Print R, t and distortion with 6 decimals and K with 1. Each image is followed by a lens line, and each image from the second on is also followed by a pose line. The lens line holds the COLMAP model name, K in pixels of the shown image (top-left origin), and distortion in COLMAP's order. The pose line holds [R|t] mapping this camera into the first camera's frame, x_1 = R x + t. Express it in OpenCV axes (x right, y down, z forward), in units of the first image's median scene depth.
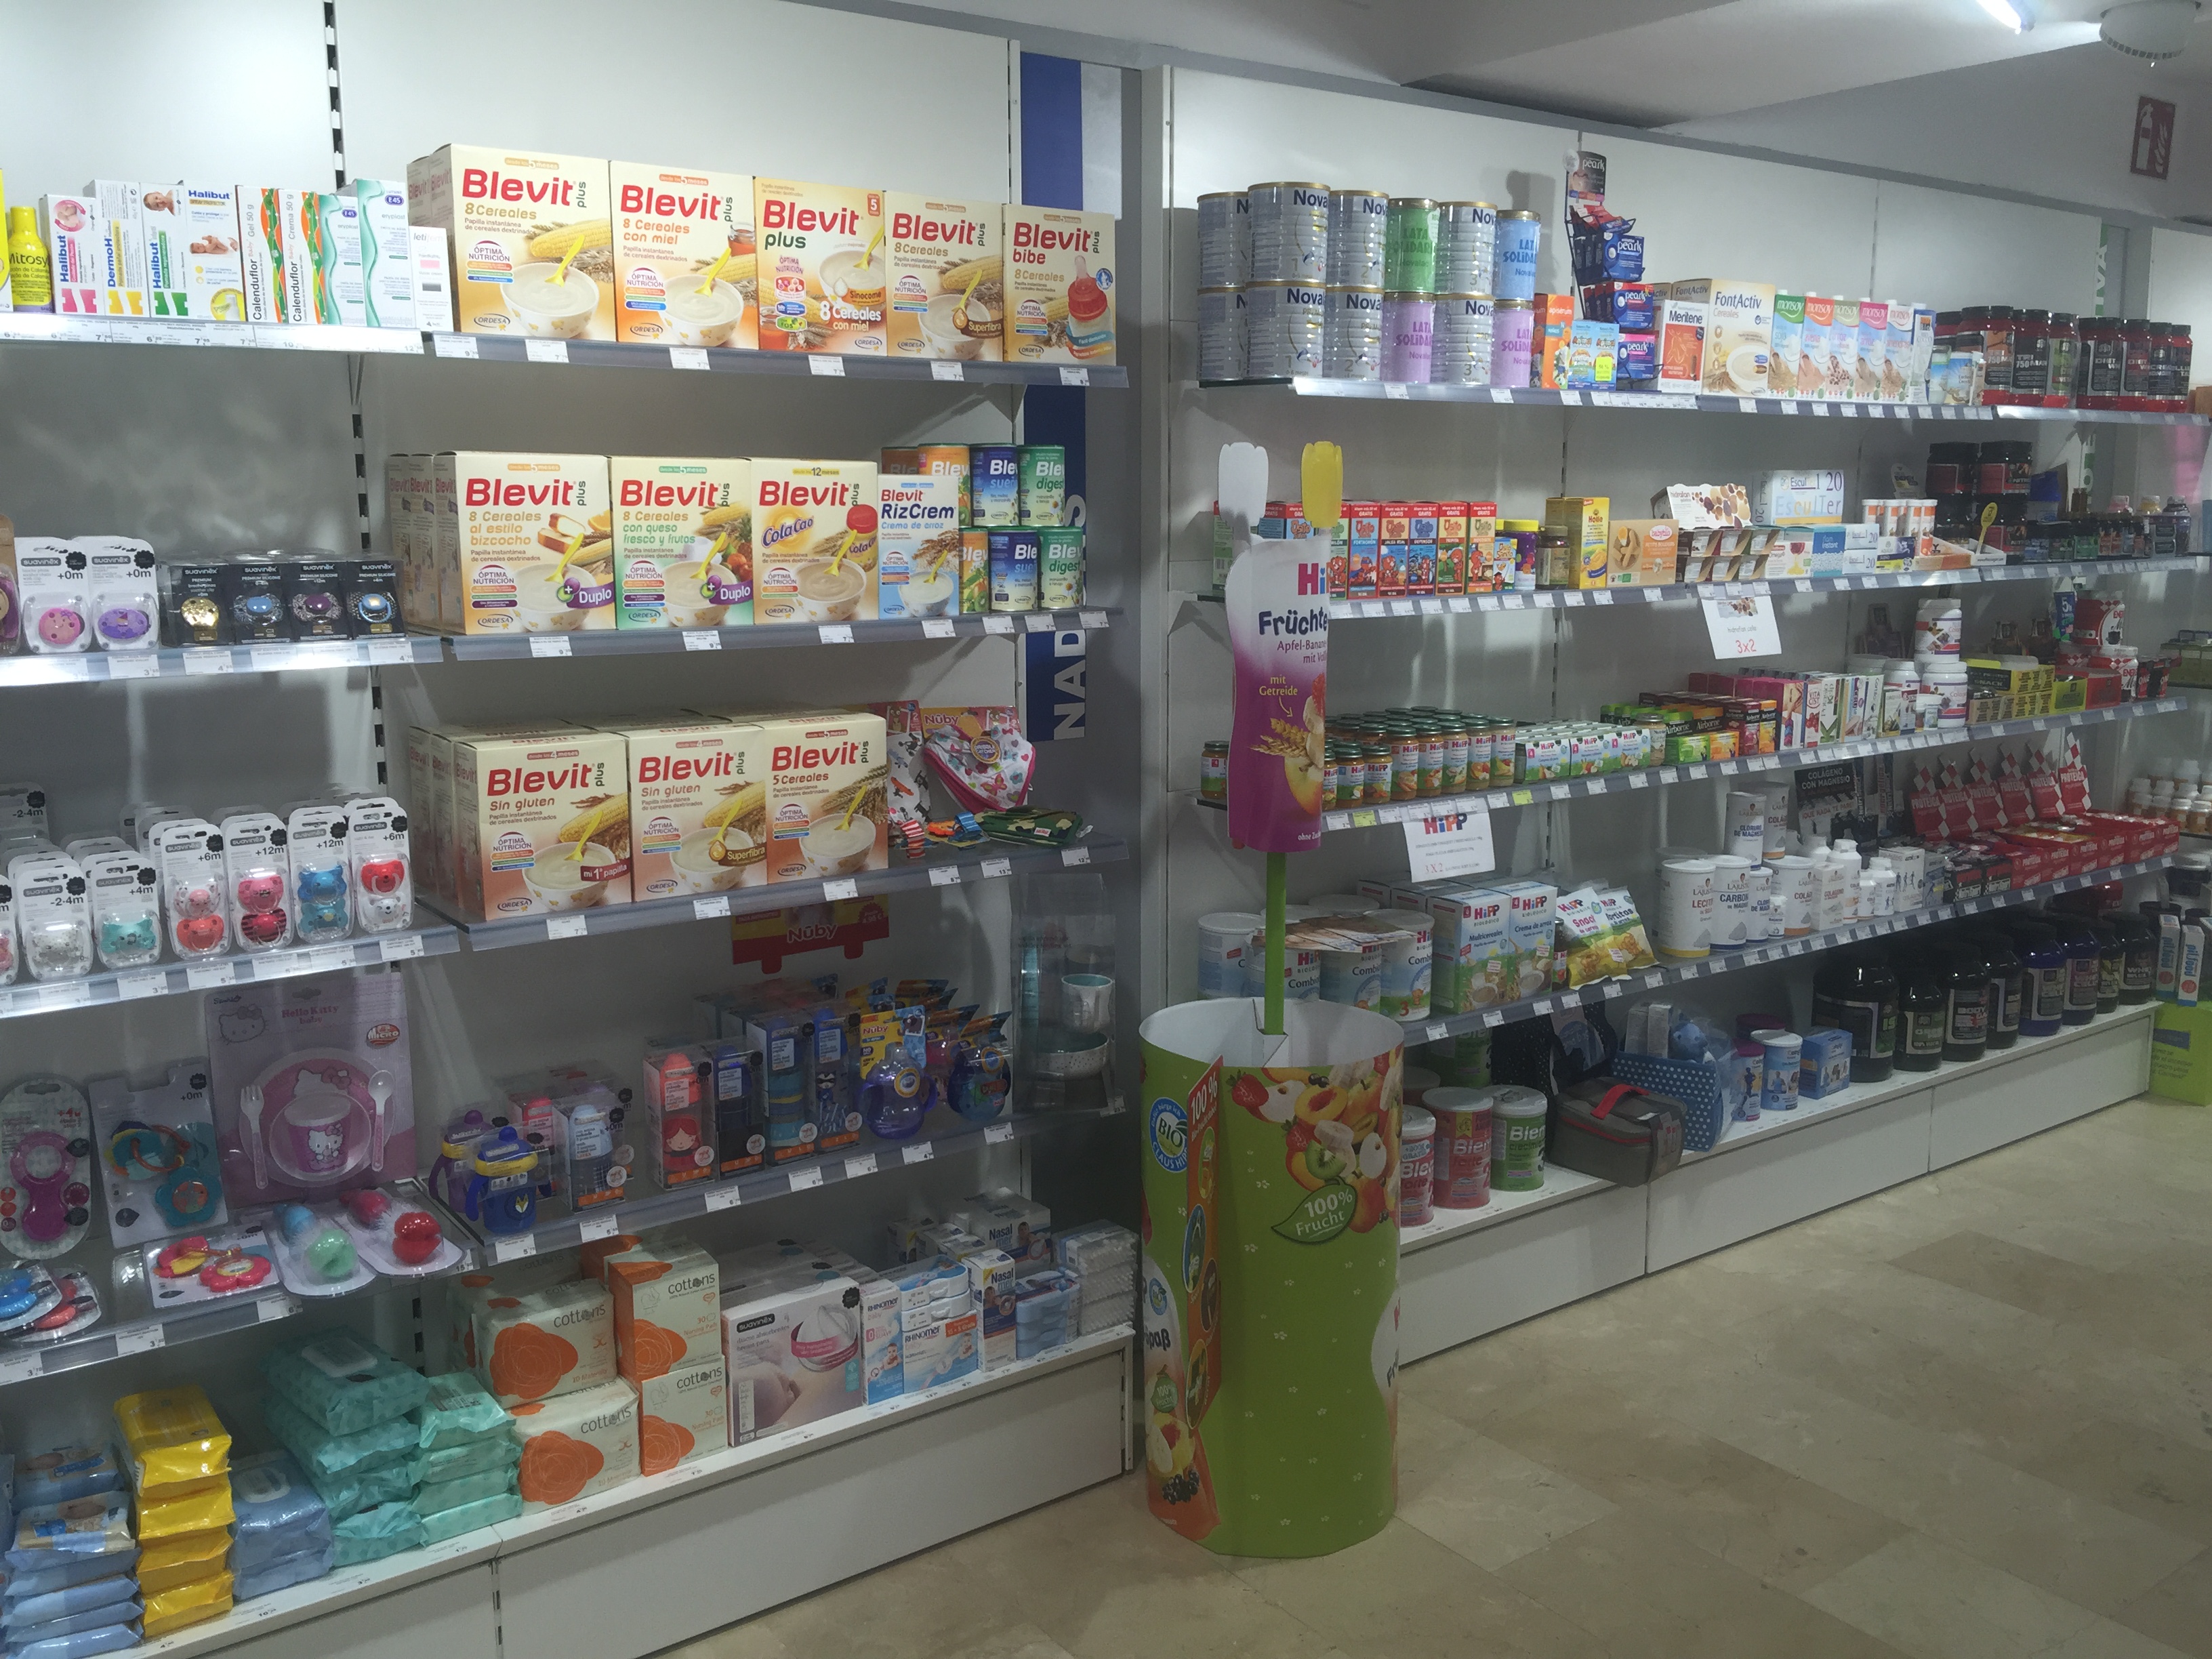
lens RADIAL K [[1892.1, 0, 1105.0], [0, 1892.1, 818.0], [0, 0, 1]] dist [0.066336, -0.084242]
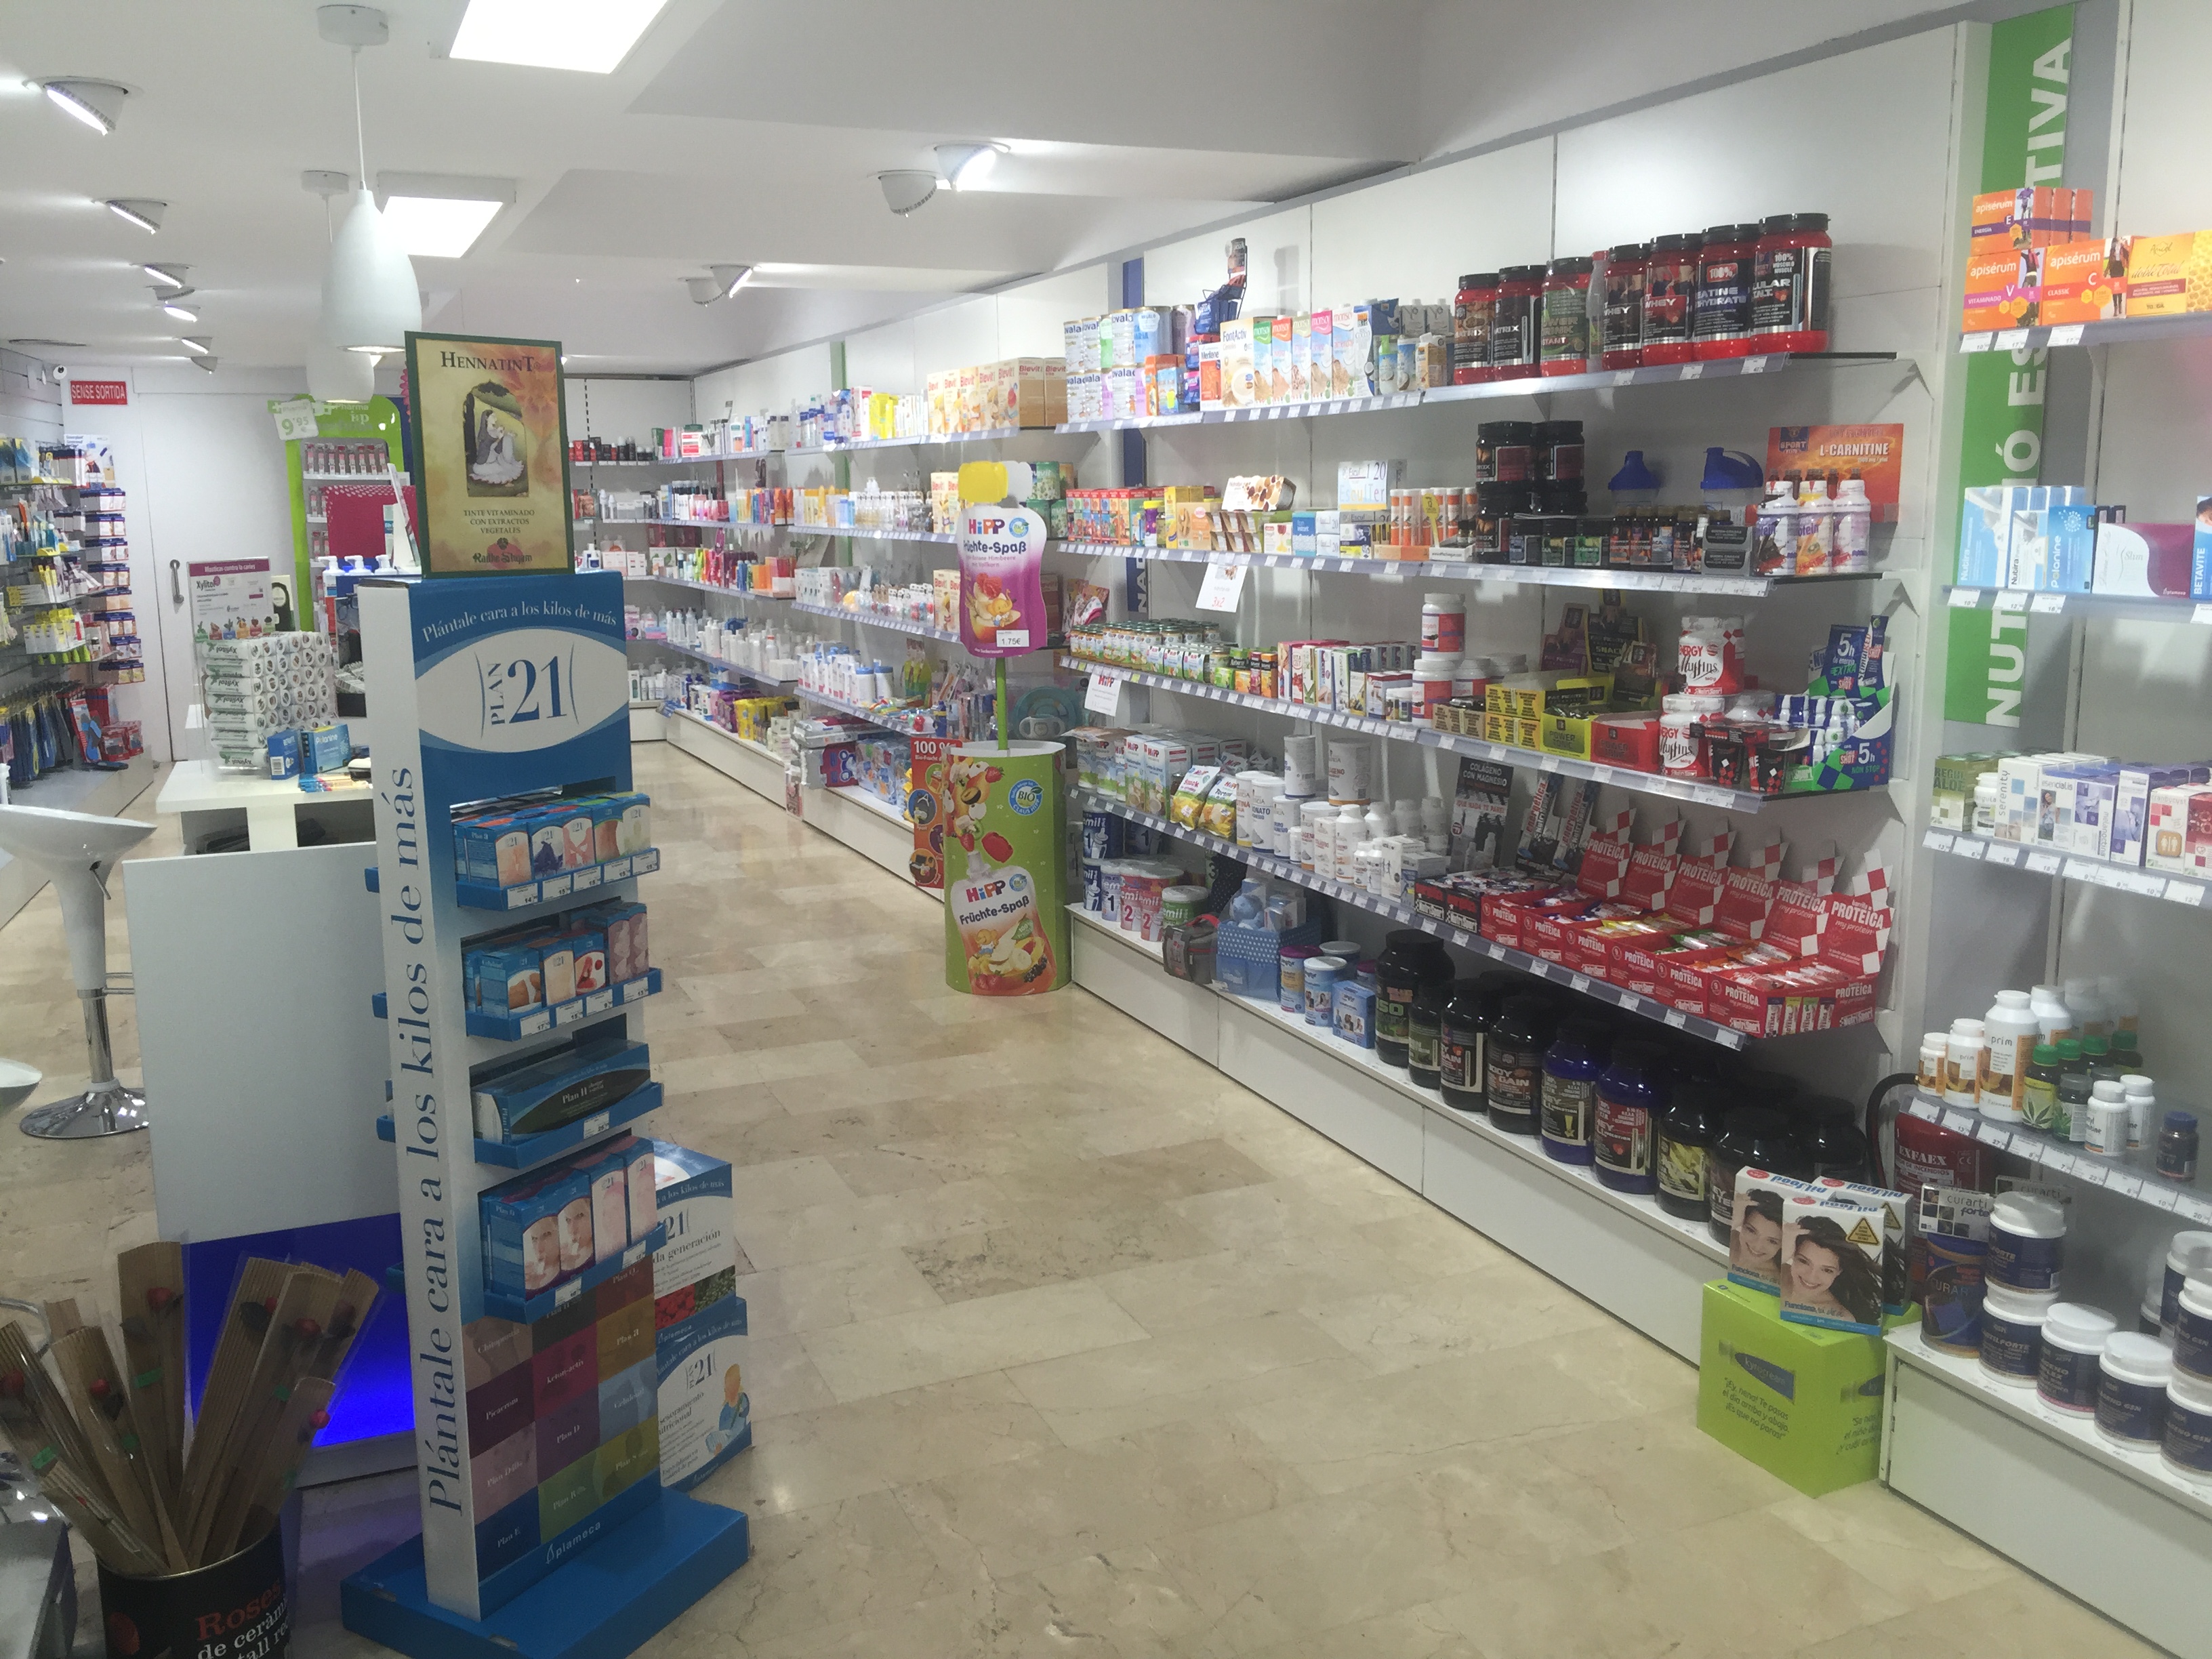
lens RADIAL K [[1892.1, 0, 1096.8], [0, 1892.1, 822.5], [0, 0, 1]] dist [0.066336, -0.084242]
pose [[-0.232222, 0.179845, -0.955892, 1.427888], [-0.141586, 0.966039, 0.216151, -0.187562], [0.962303, 0.185536, -0.198872, 1.062717]]
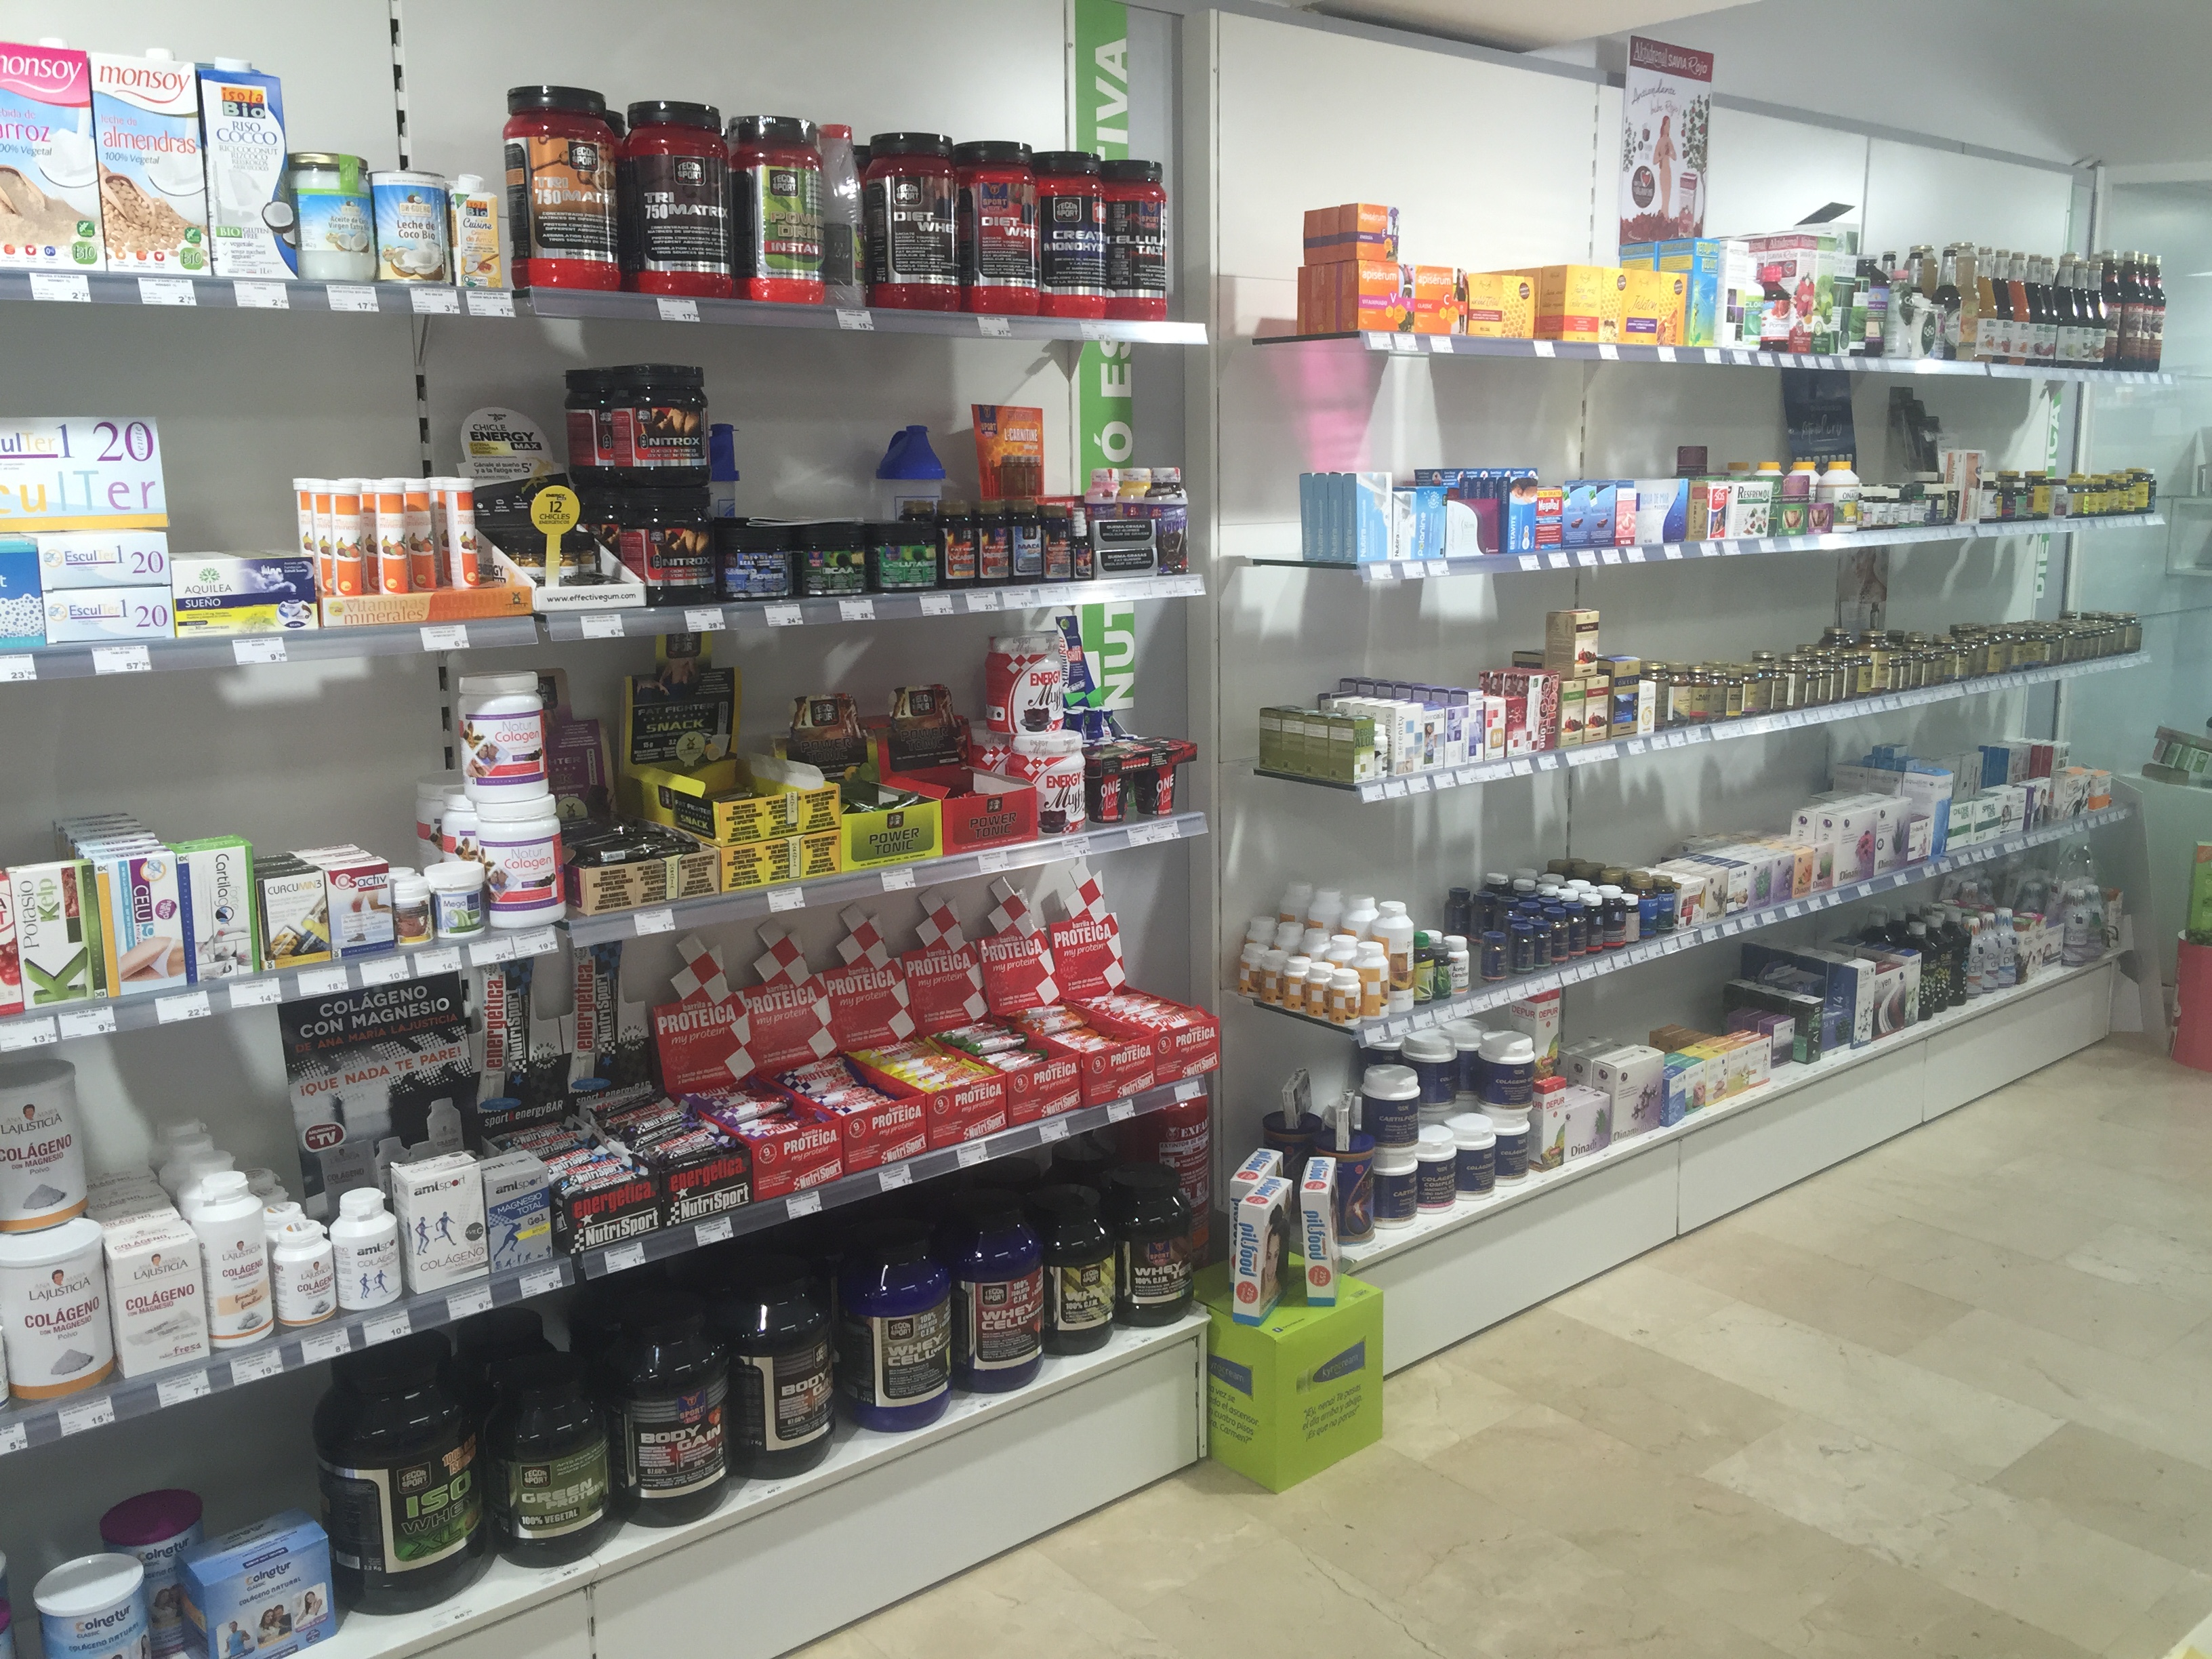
lens RADIAL K [[1892.1, 0, 1088.4], [0, 1892.1, 814.0], [0, 0, 1]] dist [0.066336, -0.084242]
pose [[0.998321, -0.013363, 0.056354, 0.576003], [0.012156, 0.999691, 0.021697, -0.088187], [-0.056627, -0.020976, 0.998175, 0.493563]]
